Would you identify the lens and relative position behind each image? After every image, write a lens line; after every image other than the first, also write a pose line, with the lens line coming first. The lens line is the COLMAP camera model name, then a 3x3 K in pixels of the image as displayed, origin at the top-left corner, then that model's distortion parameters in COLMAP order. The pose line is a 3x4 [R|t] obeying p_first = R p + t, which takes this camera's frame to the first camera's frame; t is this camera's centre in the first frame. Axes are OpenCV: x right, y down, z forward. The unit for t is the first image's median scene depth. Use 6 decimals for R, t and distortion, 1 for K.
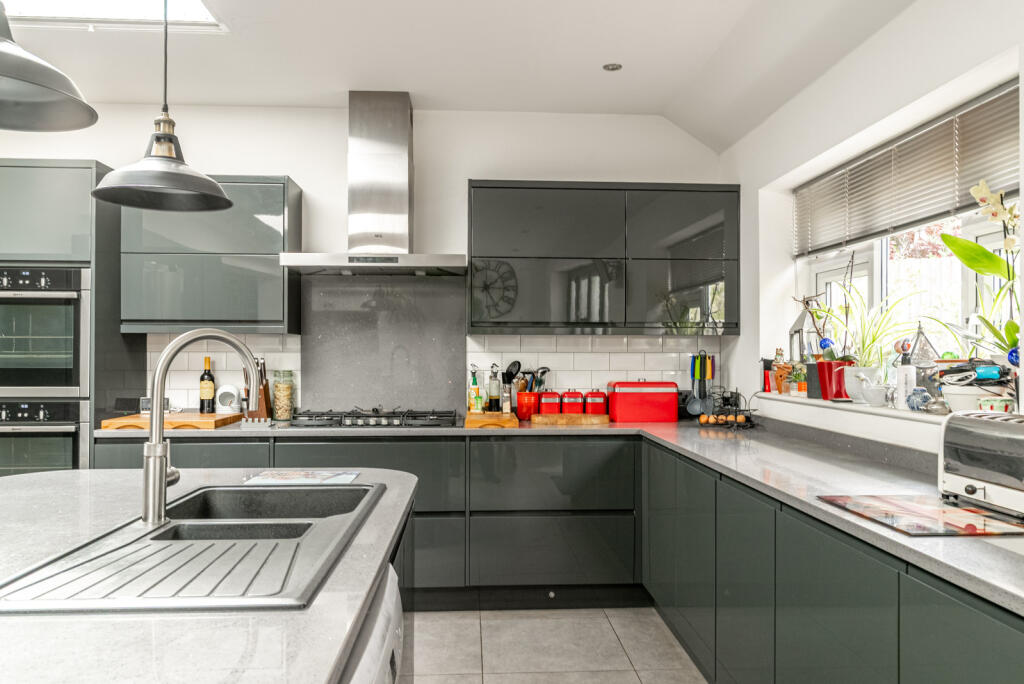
lens RADIAL K [[759.6, 0, 512.0], [0, 759.6, 342.0], [0, 0, 1]] dist [-0.002767, -0.000812]
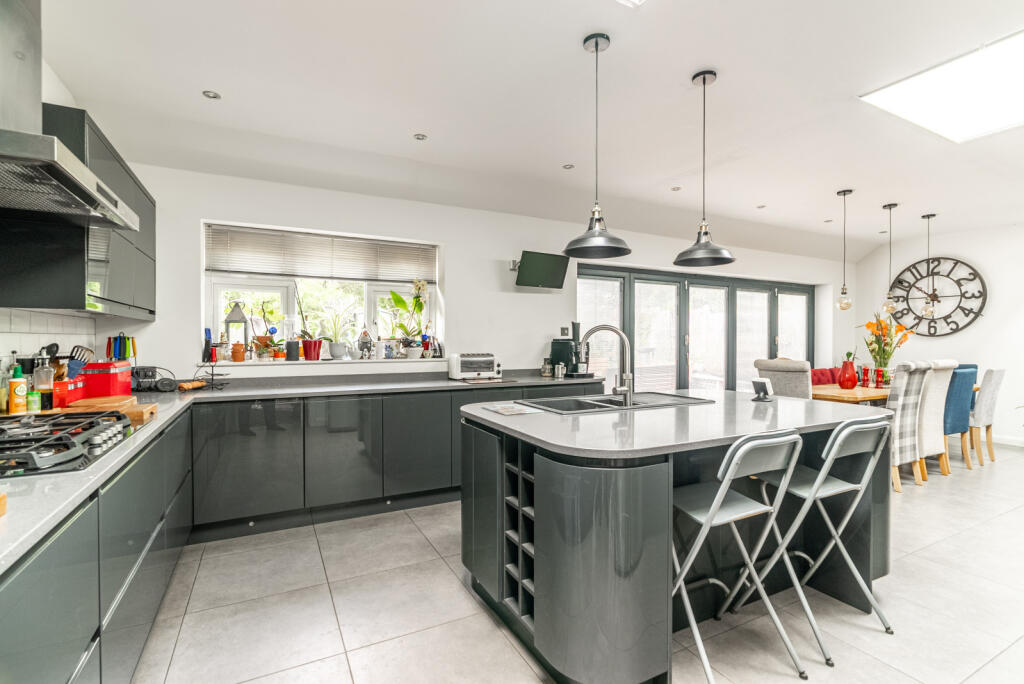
lens RADIAL K [[477.8, 0, 515.6], [0, 477.8, 343.5], [0, 0, 1]] dist [-0.004619, -0.000299]
pose [[-0.417406, -0.011293, 0.908650, -0.731874], [-0.016025, 0.999859, 0.005065, 0.016434], [-0.908579, -0.012447, -0.417528, 0.854705]]
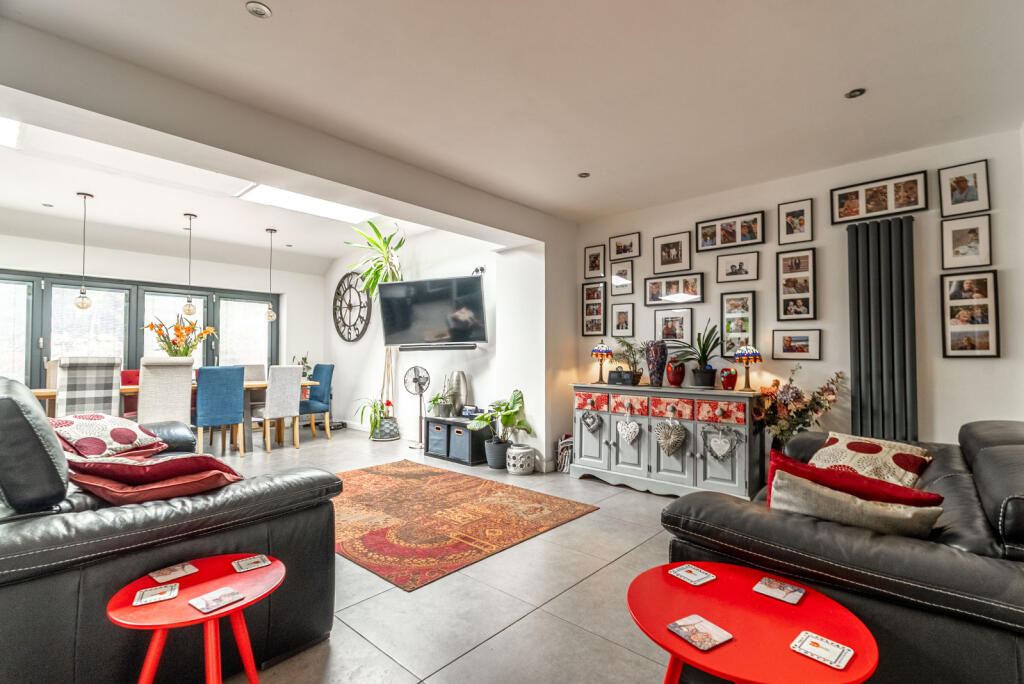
lens RADIAL K [[477.8, 0, 515.6], [0, 477.8, 343.5], [0, 0, 1]] dist [-0.004619, -0.000299]
pose [[-0.705120, 0.020506, 0.708792, -1.634605], [-0.007619, 0.999305, -0.036491, 0.048192], [-0.709048, -0.031131, -0.704473, -0.325233]]
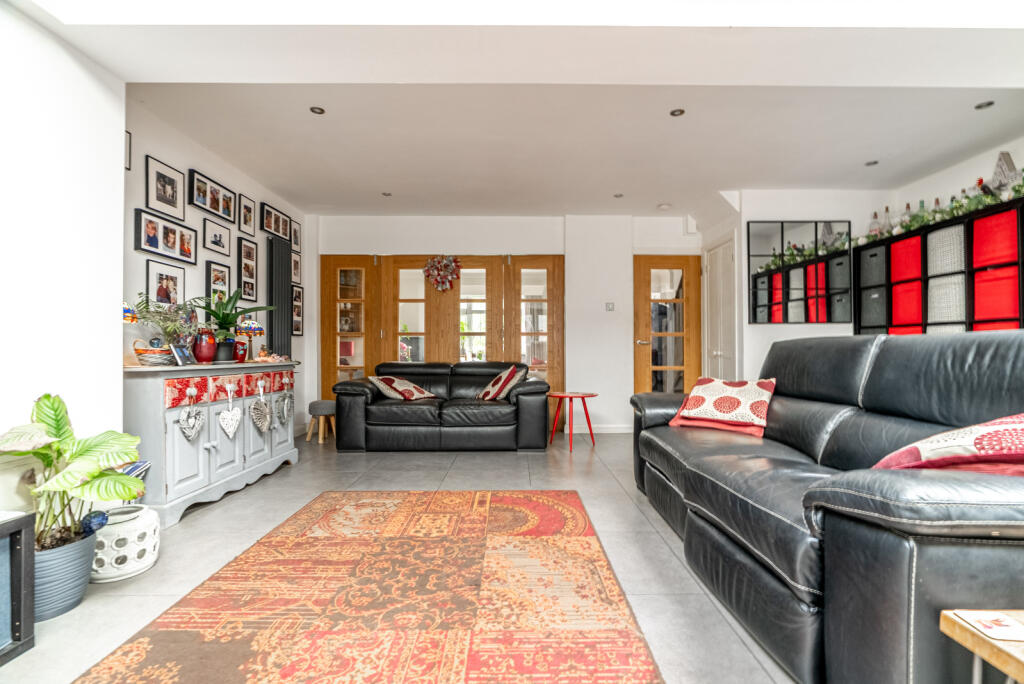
lens RADIAL K [[477.8, 0, 515.6], [0, 477.8, 343.5], [0, 0, 1]] dist [-0.004619, -0.000299]
pose [[-0.057516, -0.010780, -0.998286, -0.284661], [0.012533, 0.999855, -0.011519, 0.083258], [0.998266, -0.013174, -0.057373, -0.707132]]
